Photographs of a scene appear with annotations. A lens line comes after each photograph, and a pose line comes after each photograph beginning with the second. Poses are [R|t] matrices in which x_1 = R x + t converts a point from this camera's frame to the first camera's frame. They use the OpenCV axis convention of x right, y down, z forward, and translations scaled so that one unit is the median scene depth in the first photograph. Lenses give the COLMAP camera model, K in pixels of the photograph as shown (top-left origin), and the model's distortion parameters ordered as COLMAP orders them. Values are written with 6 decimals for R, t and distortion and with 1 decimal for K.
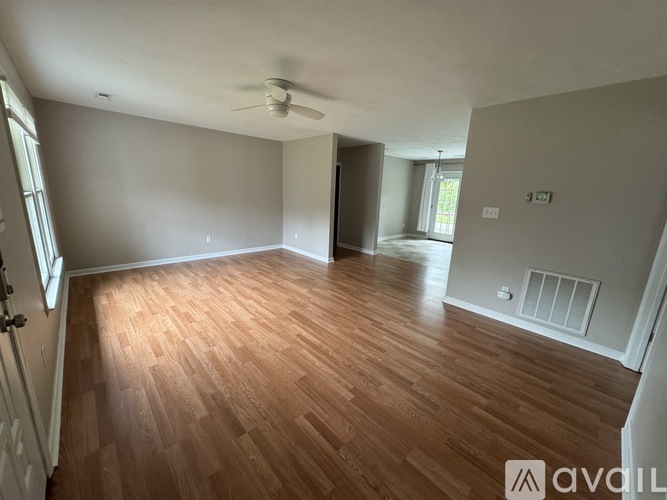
lens RADIAL K [[264.7, 0, 333.5], [0, 264.7, 250.0], [0, 0, 1]] dist [0.000682, 0.000111]
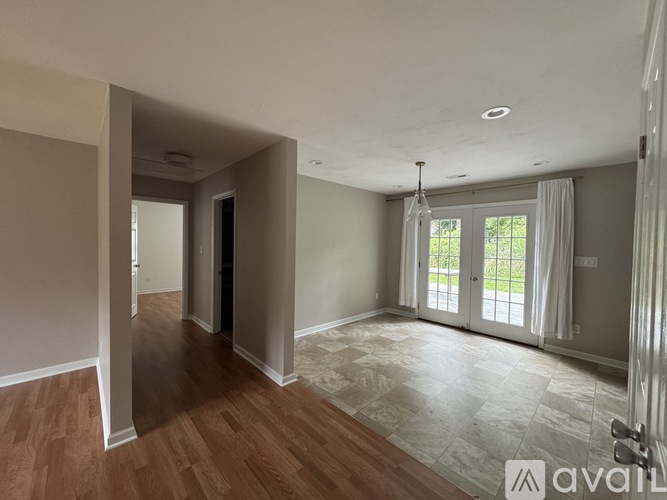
lens RADIAL K [[264.7, 0, 333.5], [0, 264.7, 250.0], [0, 0, 1]] dist [0.000682, 0.000111]
pose [[0.999700, -0.024376, 0.002485, 0.175449], [0.024374, 0.978973, -0.202526, -0.079368], [0.002504, 0.202526, 0.979274, 0.403699]]
